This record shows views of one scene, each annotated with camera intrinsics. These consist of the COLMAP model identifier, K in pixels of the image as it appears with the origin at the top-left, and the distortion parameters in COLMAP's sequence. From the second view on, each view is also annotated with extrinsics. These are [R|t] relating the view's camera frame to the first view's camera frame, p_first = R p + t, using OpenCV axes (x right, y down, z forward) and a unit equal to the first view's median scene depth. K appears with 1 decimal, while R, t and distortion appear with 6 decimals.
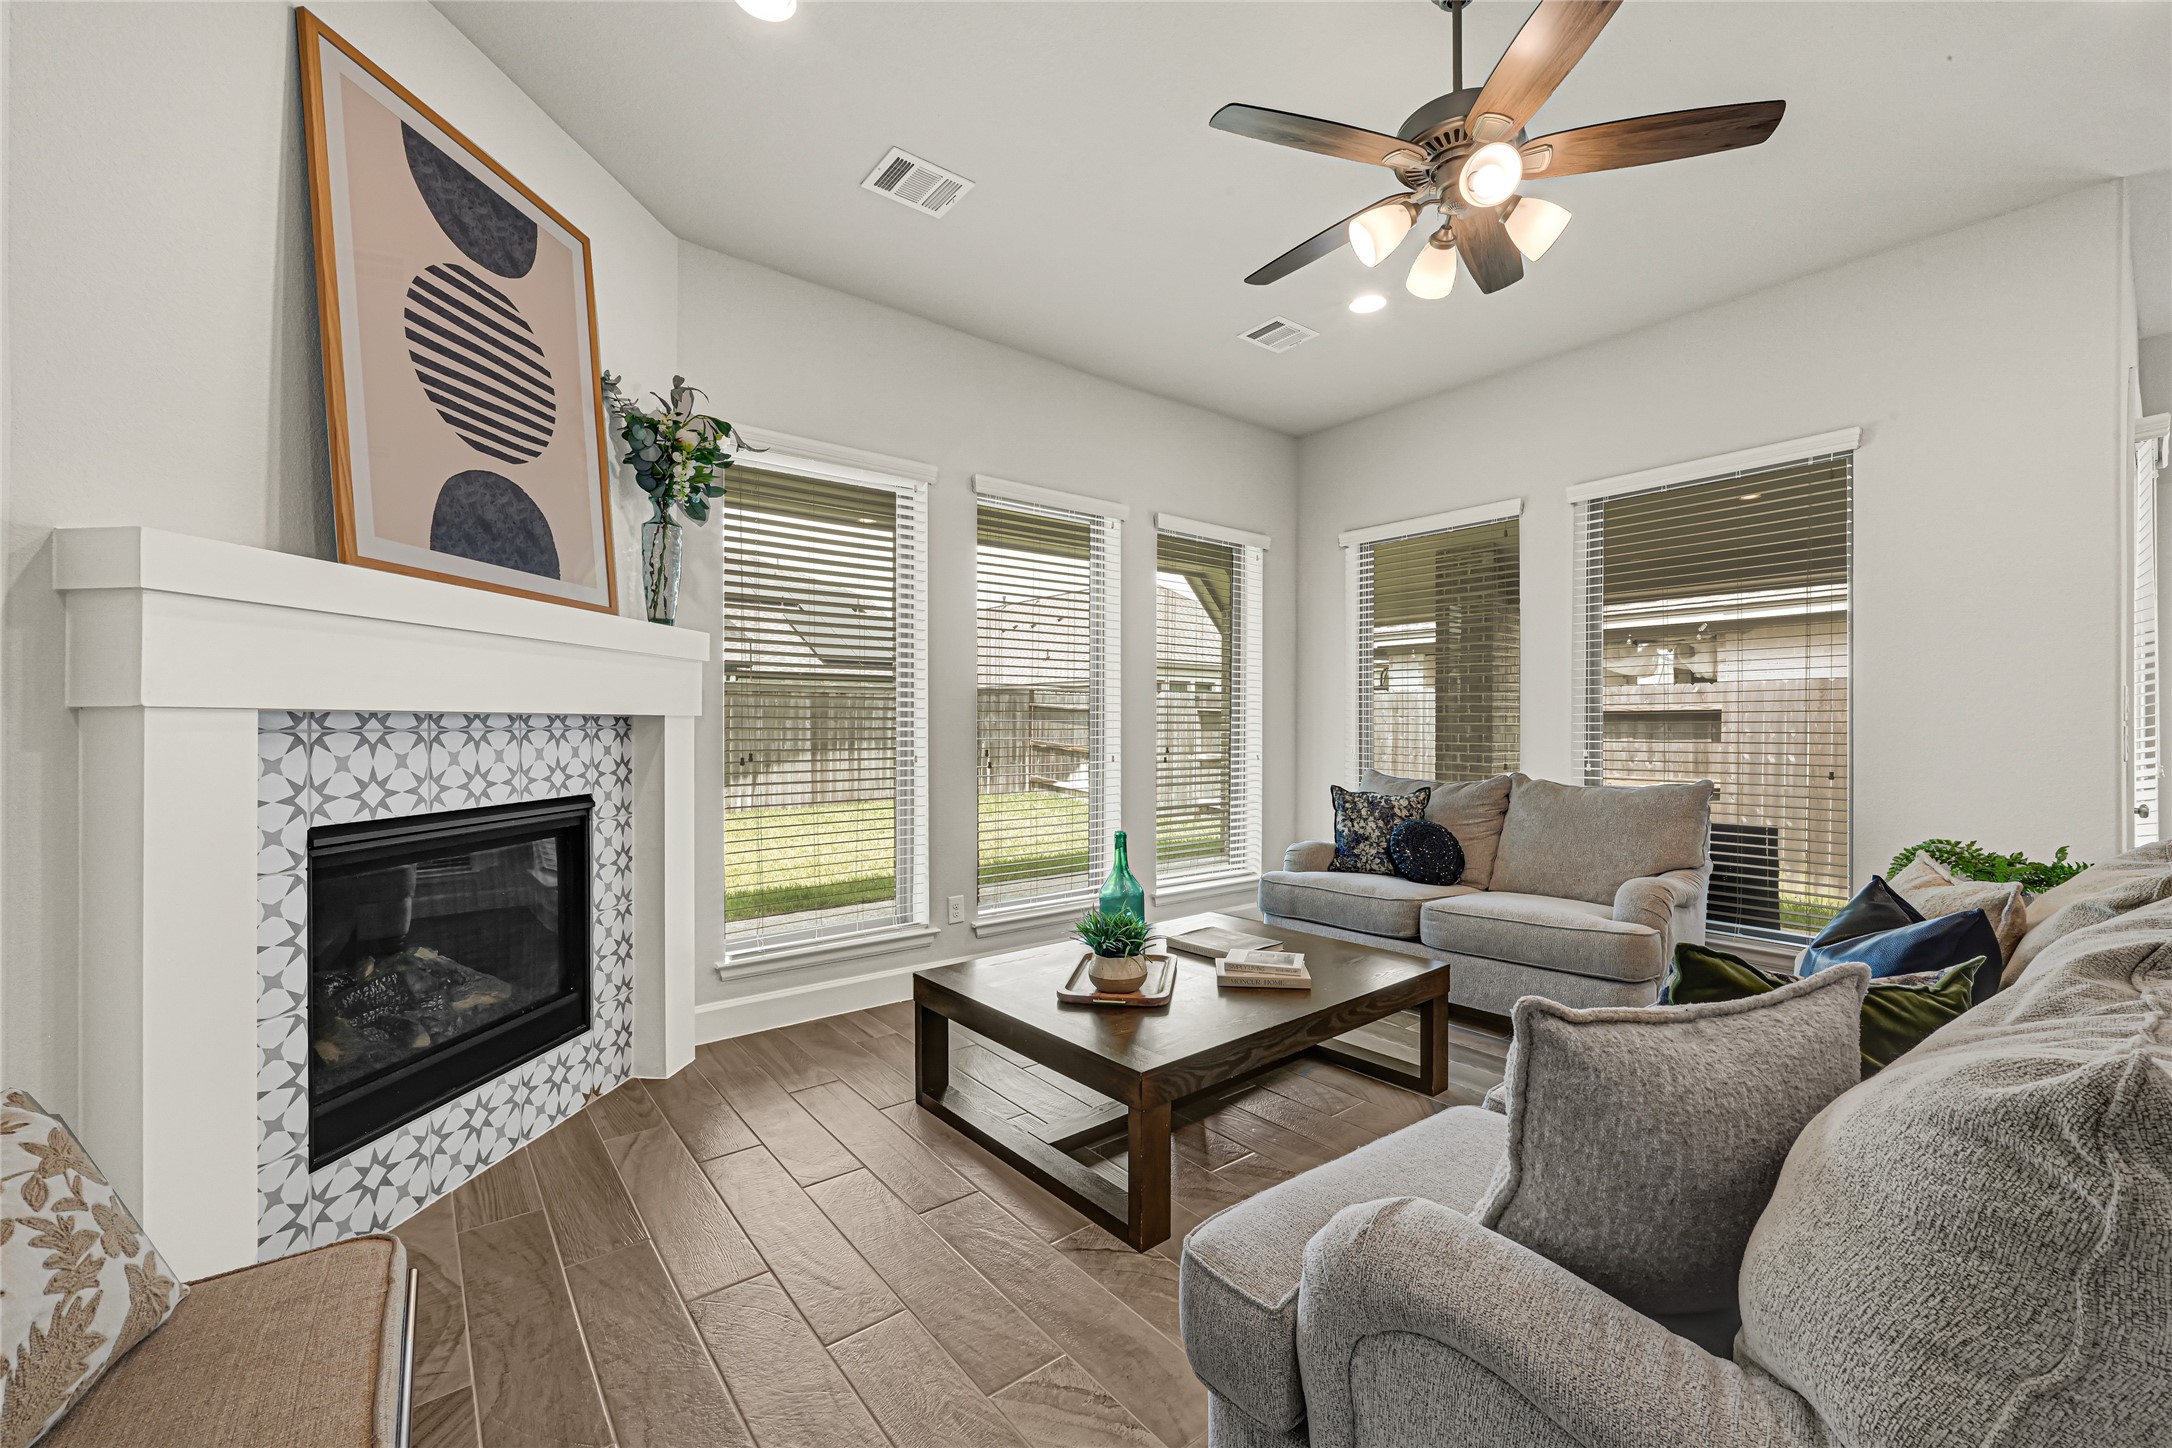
lens RADIAL K [[873.9, 0, 1089.5], [0, 873.9, 722.6], [0, 0, 1]] dist [-0.000965, -0.000445]
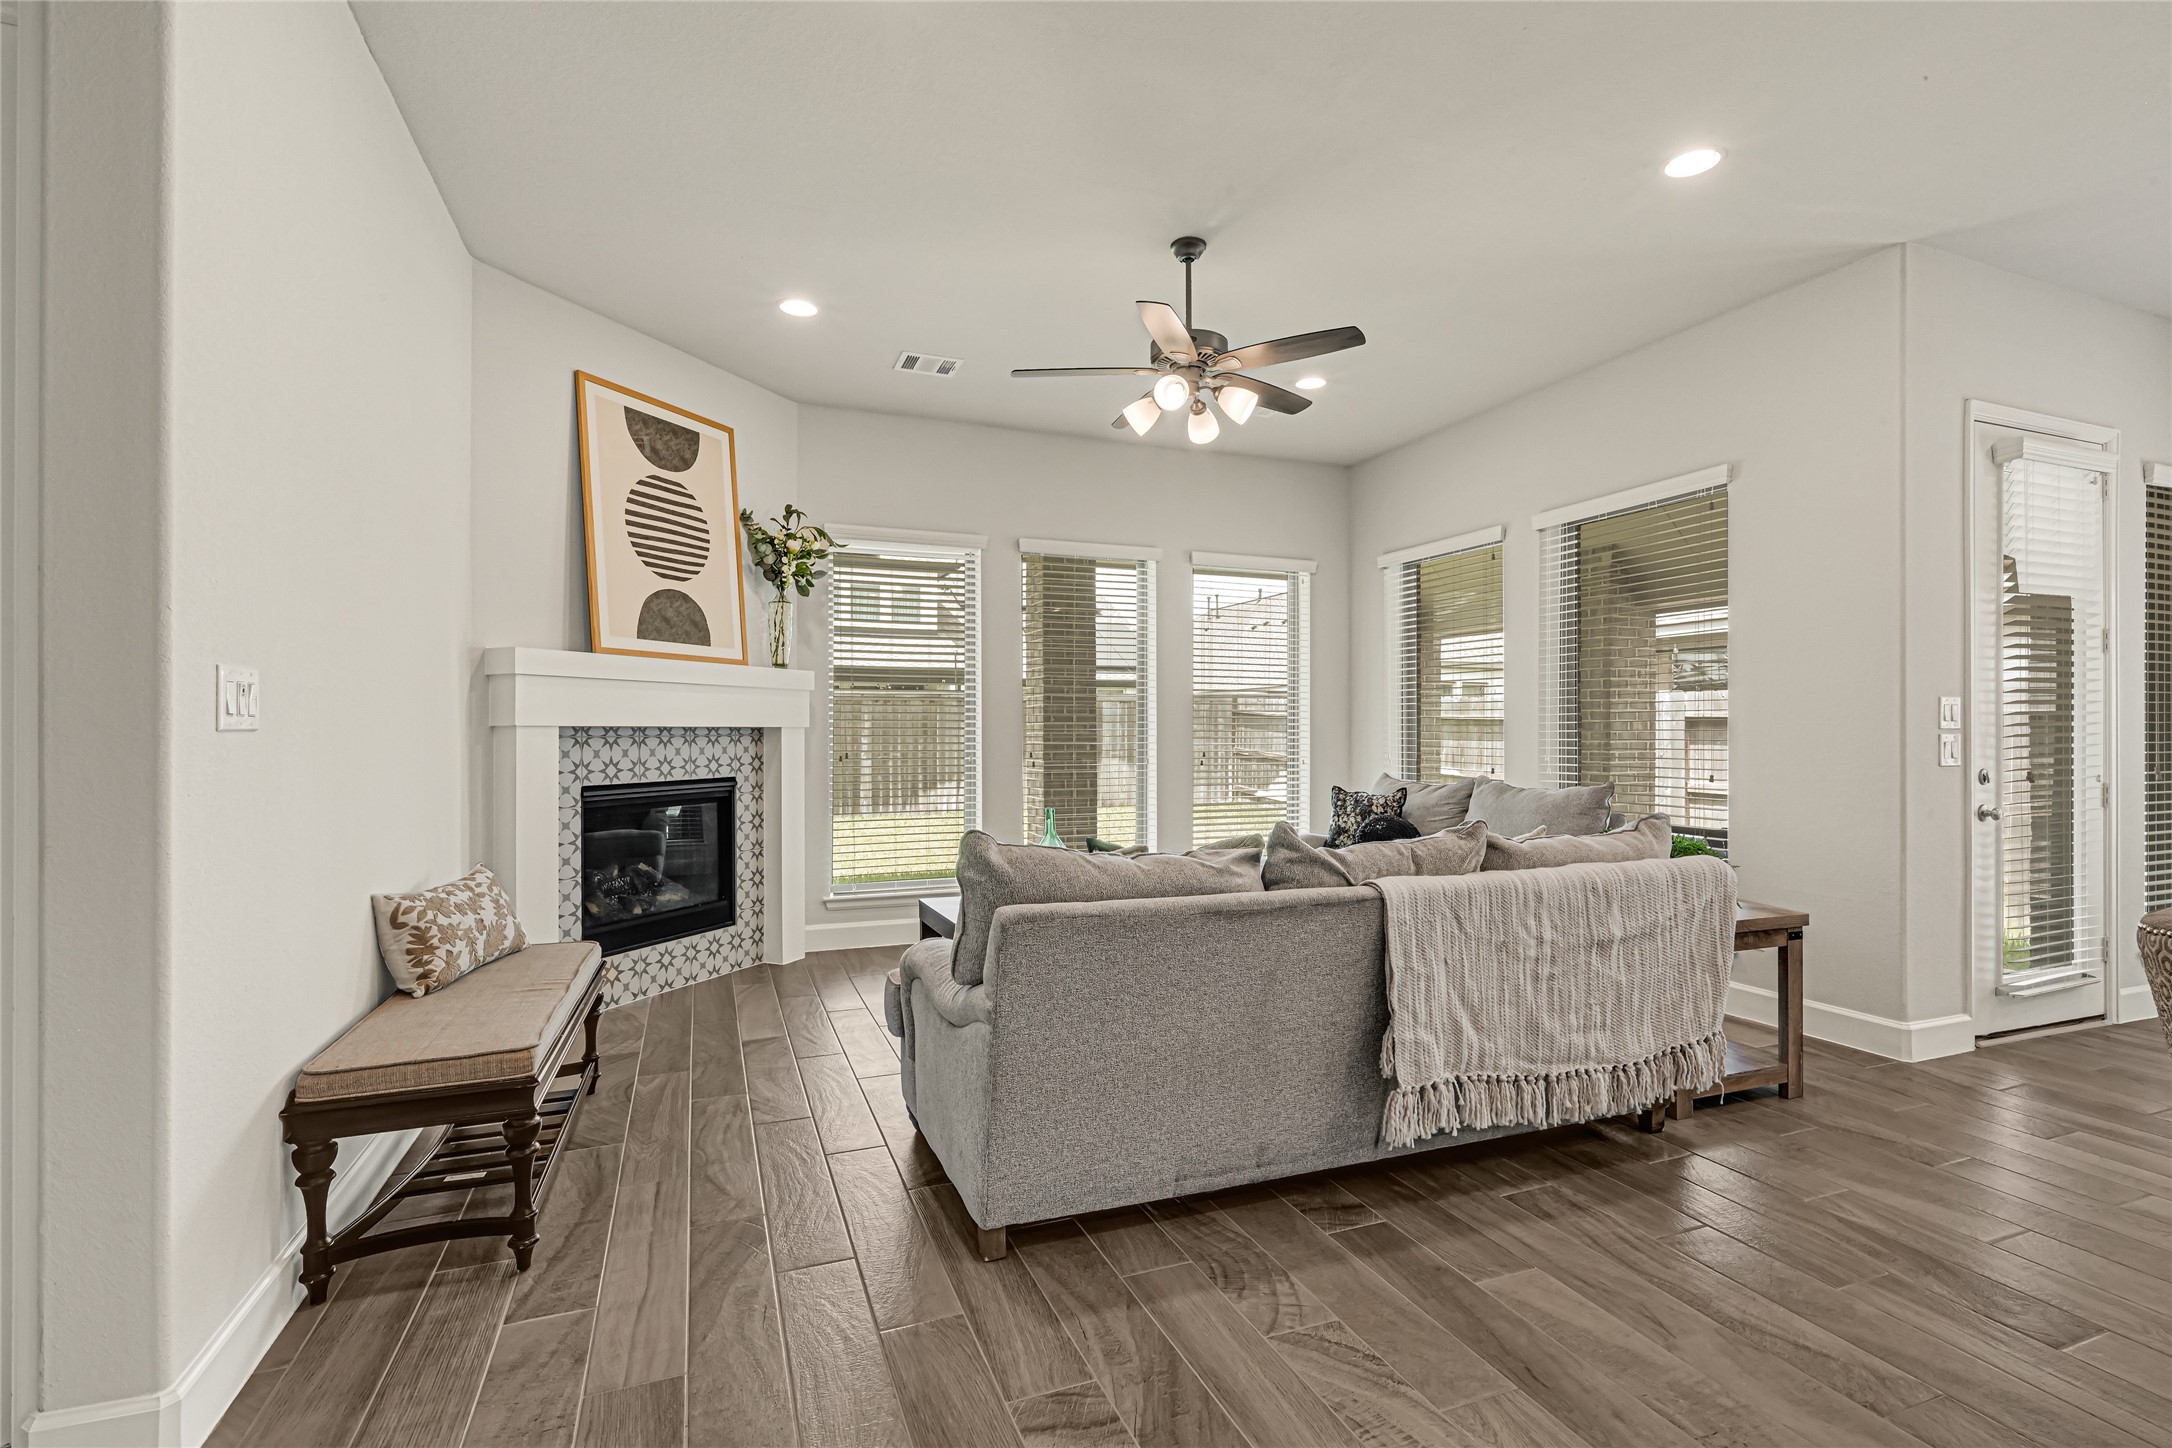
lens RADIAL K [[1004.2, 0, 1089.1], [0, 1004.2, 730.4], [0, 0, 1]] dist [0.000359, -0.000115]
pose [[0.955172, -0.001042, -0.296048, 0.626563], [0.001464, 0.999998, 0.001201, -0.004235], [0.296046, -0.001581, 0.955172, -0.593623]]
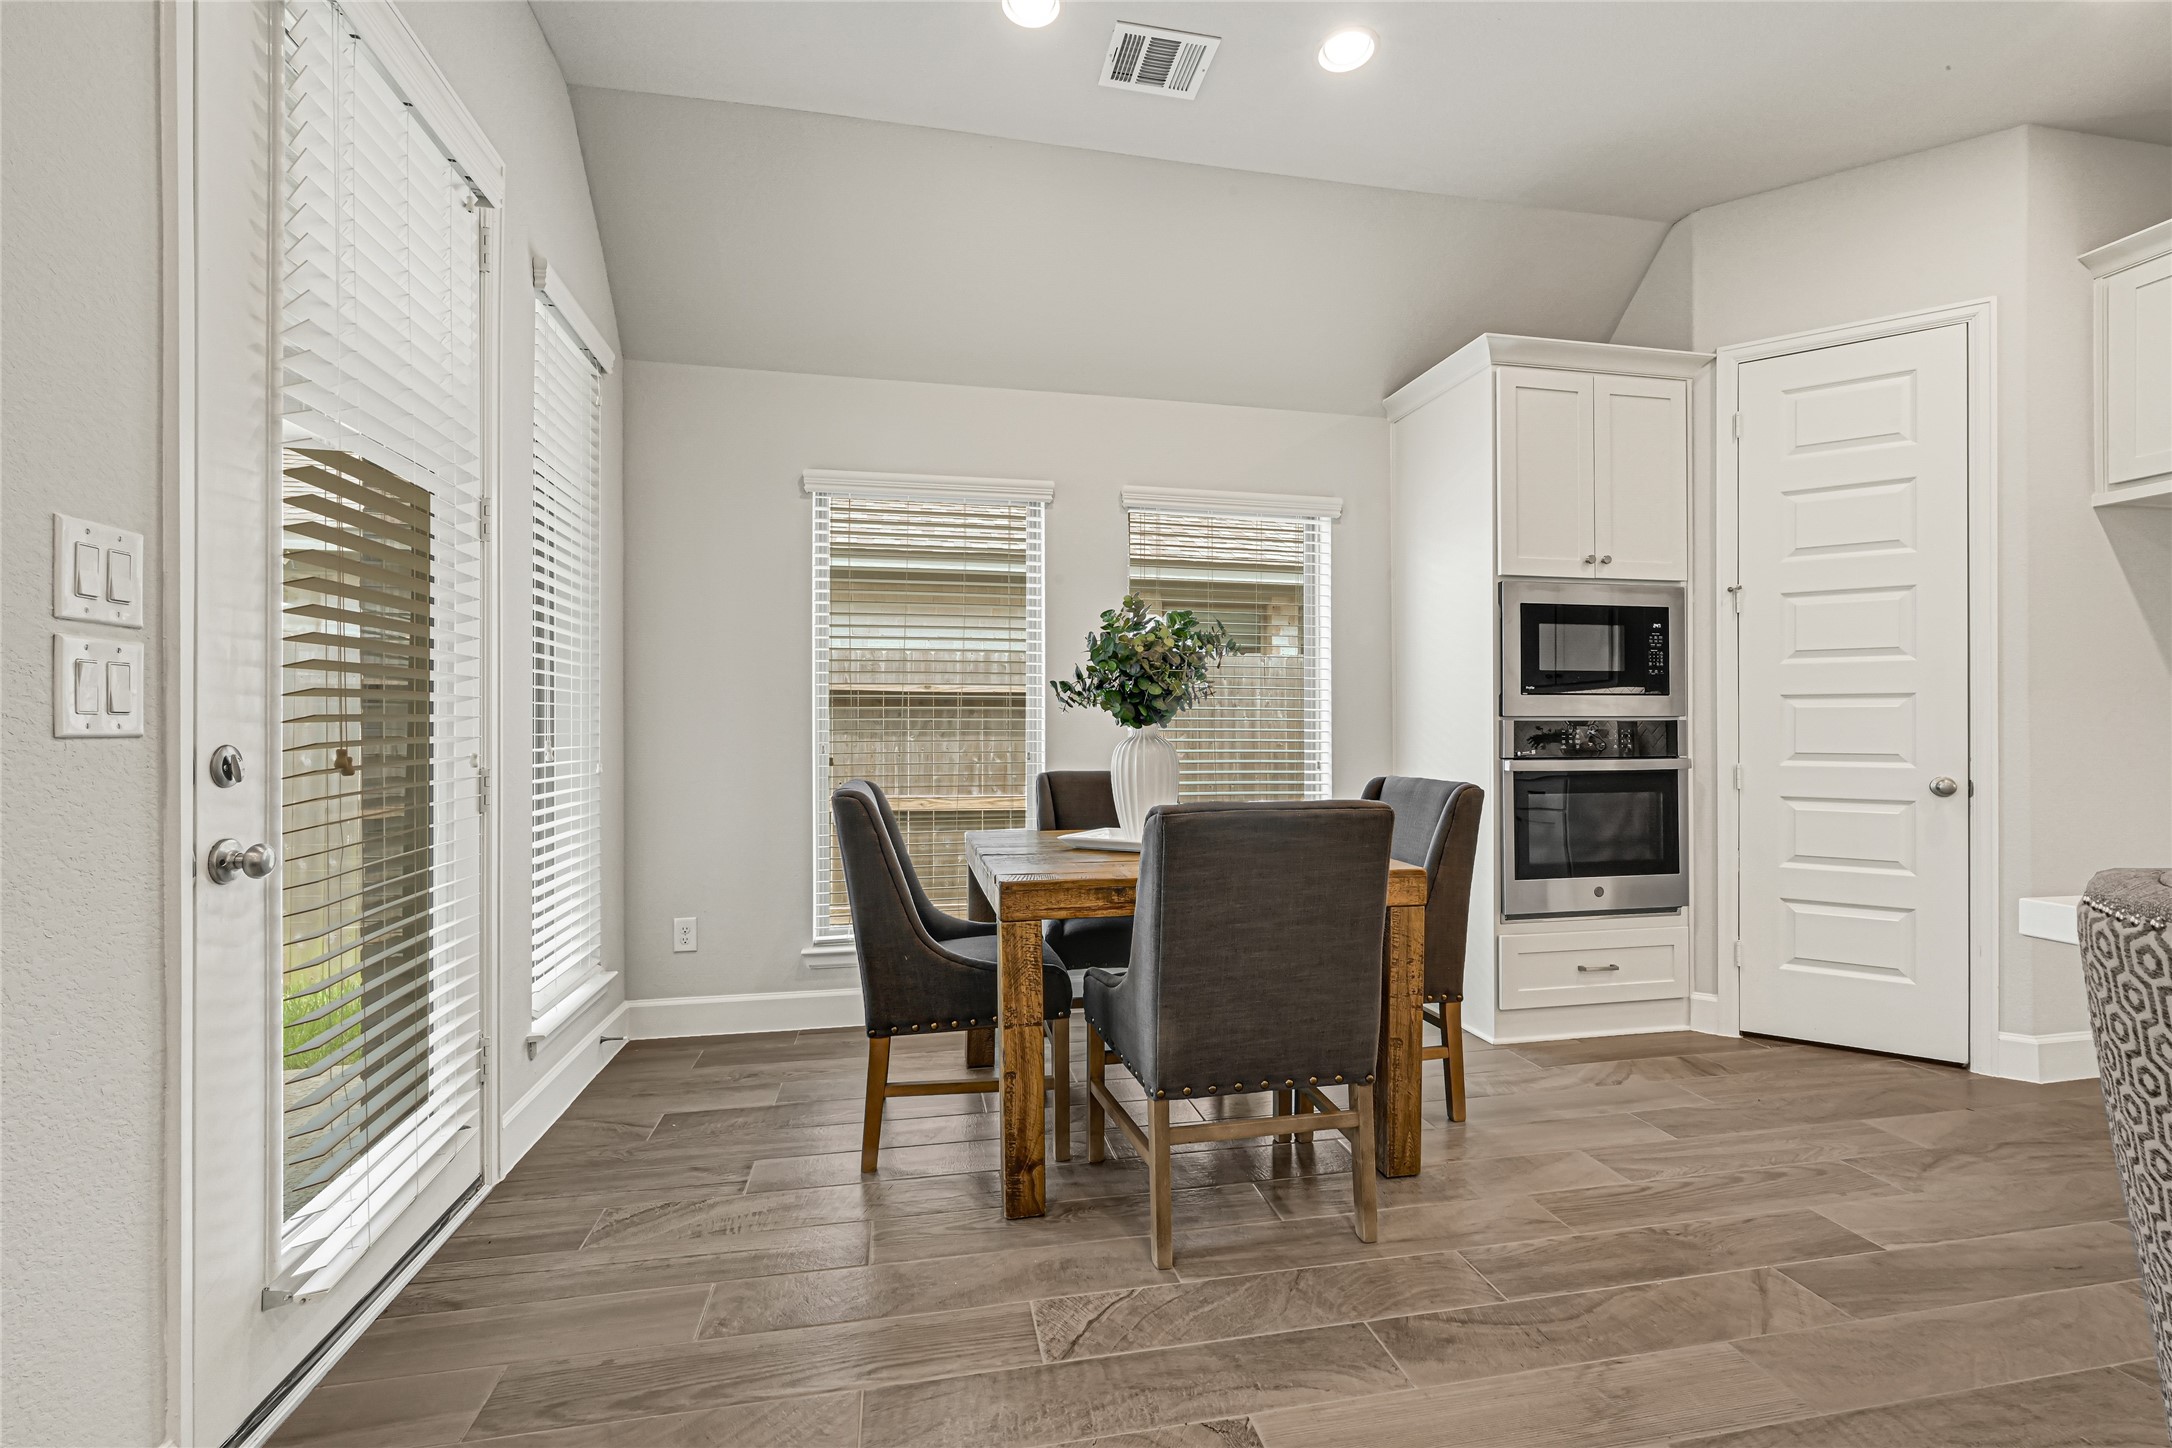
lens RADIAL K [[915.1, 0, 1091.4], [0, 915.1, 727.2], [0, 0, 1]] dist [0.000411, 0.000127]
pose [[0.454247, 0.000391, 0.890876, 1.213908], [-0.001299, 0.999999, 0.000223, 0.045287], [-0.890875, -0.001259, 0.454247, 0.550960]]
